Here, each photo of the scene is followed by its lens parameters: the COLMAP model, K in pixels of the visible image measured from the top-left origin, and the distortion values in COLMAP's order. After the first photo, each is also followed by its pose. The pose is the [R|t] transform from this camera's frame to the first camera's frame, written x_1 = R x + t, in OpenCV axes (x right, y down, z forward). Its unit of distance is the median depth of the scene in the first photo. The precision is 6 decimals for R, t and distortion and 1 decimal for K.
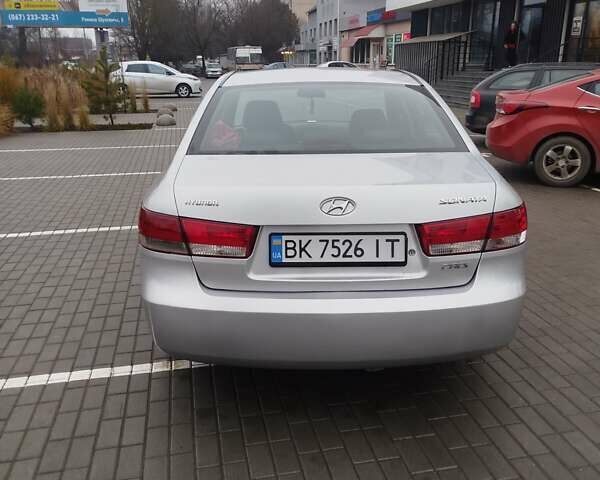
lens RADIAL K [[566.0, 0, 298.7], [0, 566.0, 239.0], [0, 0, 1]] dist [-0.004192, 0.038584]
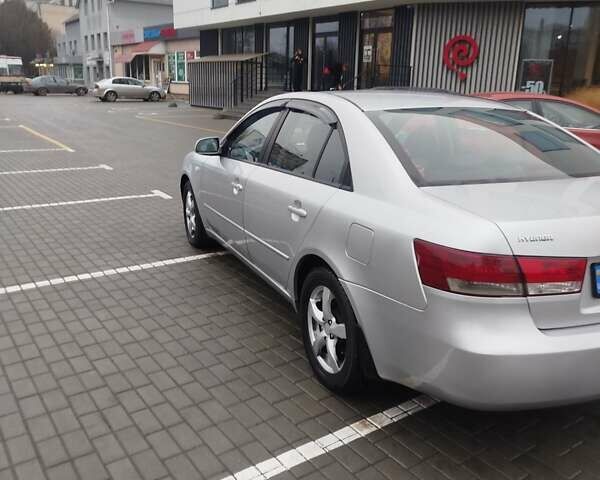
lens RADIAL K [[566.0, 0, 298.7], [0, 566.0, 239.0], [0, 0, 1]] dist [-0.004192, 0.038584]
pose [[0.915679, -0.081548, 0.393550, -0.082728], [0.092734, 0.995646, -0.009456, -0.008394], [-0.391065, 0.045154, 0.919255, 0.027516]]
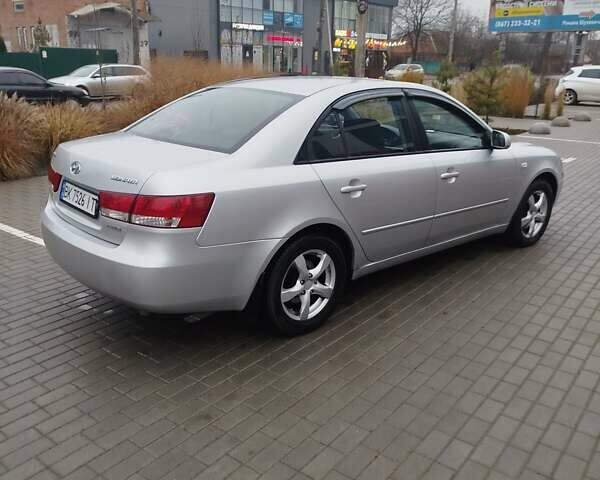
lens RADIAL K [[566.0, 0, 298.7], [0, 566.0, 239.0], [0, 0, 1]] dist [-0.004192, 0.038584]
pose [[0.651807, 0.240946, -0.719091, 0.137282], [-0.244353, 0.964345, 0.101635, -0.015134], [0.717941, 0.109465, 0.687443, 0.036629]]
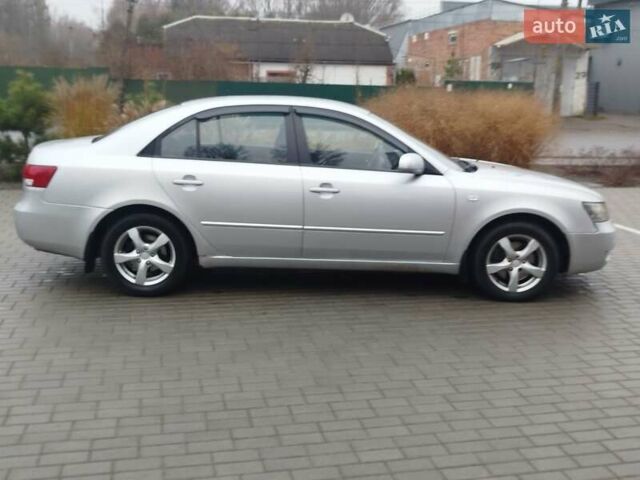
lens RADIAL K [[718.4, 0, 320.0], [0, 718.4, 240.0], [0, 0, 1]] dist [0.003720, 0.006725]
pose [[0.018934, 0.211543, -0.977185, 0.255619], [-0.321554, 0.926723, 0.194388, -0.054909], [0.946702, 0.310537, 0.085569, 0.166486]]
